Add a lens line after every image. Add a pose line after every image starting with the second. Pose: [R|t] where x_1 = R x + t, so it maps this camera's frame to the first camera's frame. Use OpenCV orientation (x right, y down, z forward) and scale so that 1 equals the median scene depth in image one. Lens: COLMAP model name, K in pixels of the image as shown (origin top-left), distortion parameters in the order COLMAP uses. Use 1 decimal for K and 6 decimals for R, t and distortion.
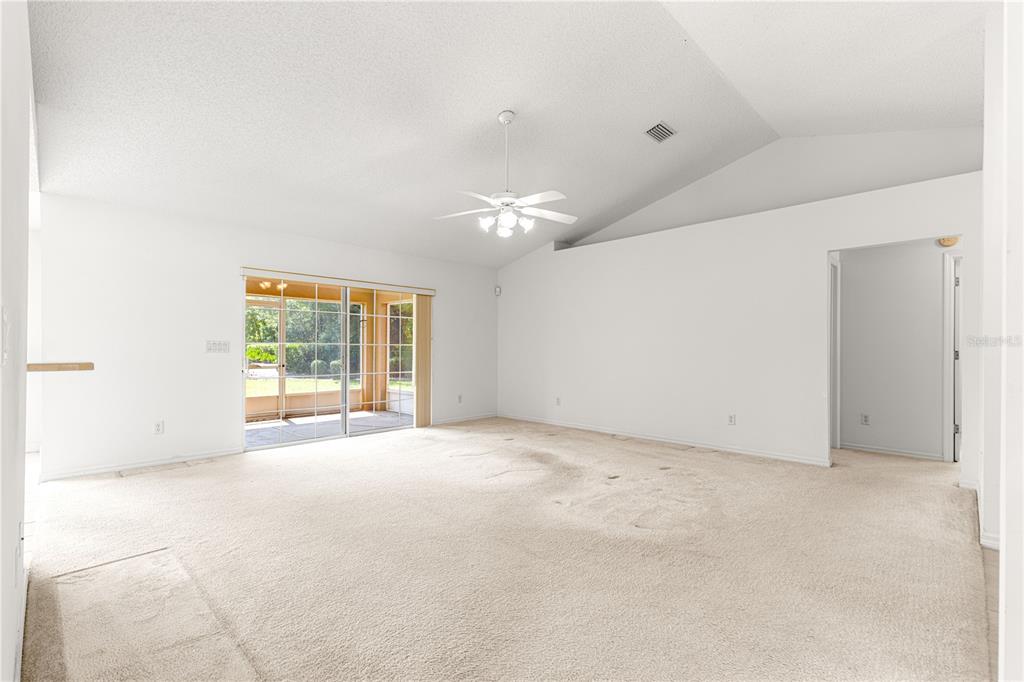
lens RADIAL K [[466.1, 0, 514.0], [0, 466.1, 347.5], [0, 0, 1]] dist [0.004020, 0.000443]
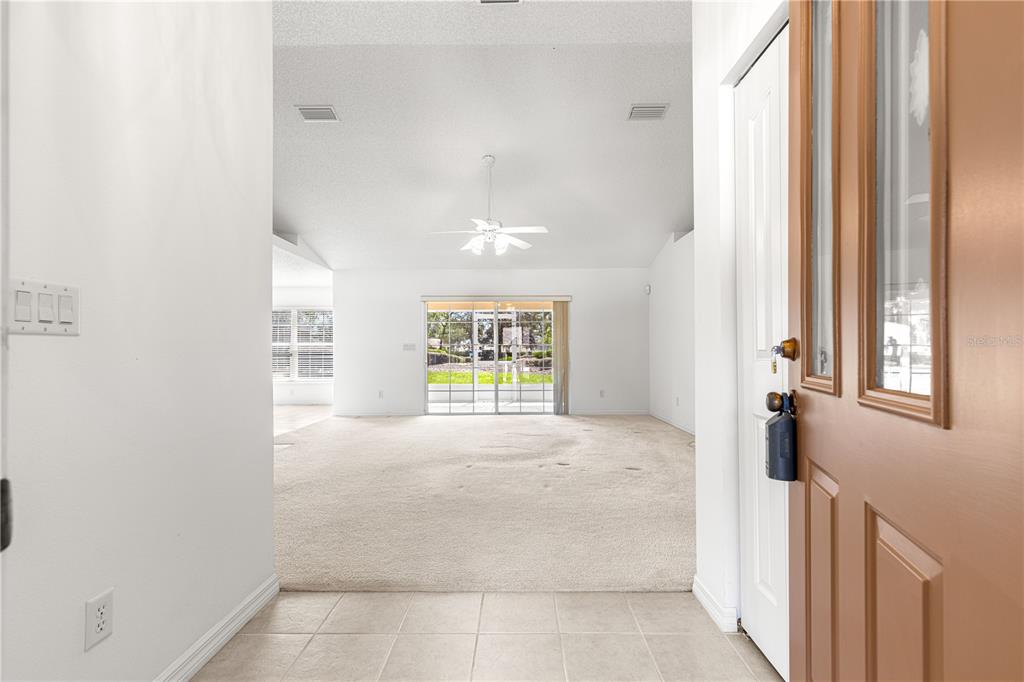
lens RADIAL K [[466.1, 0, 507.4], [0, 466.1, 356.1], [0, 0, 1]] dist [0.004020, 0.000443]
pose [[0.683288, -0.001816, -0.730146, 0.555911], [0.011342, 0.999903, 0.008128, 0.012078], [0.730061, -0.013835, 0.683242, 0.108057]]
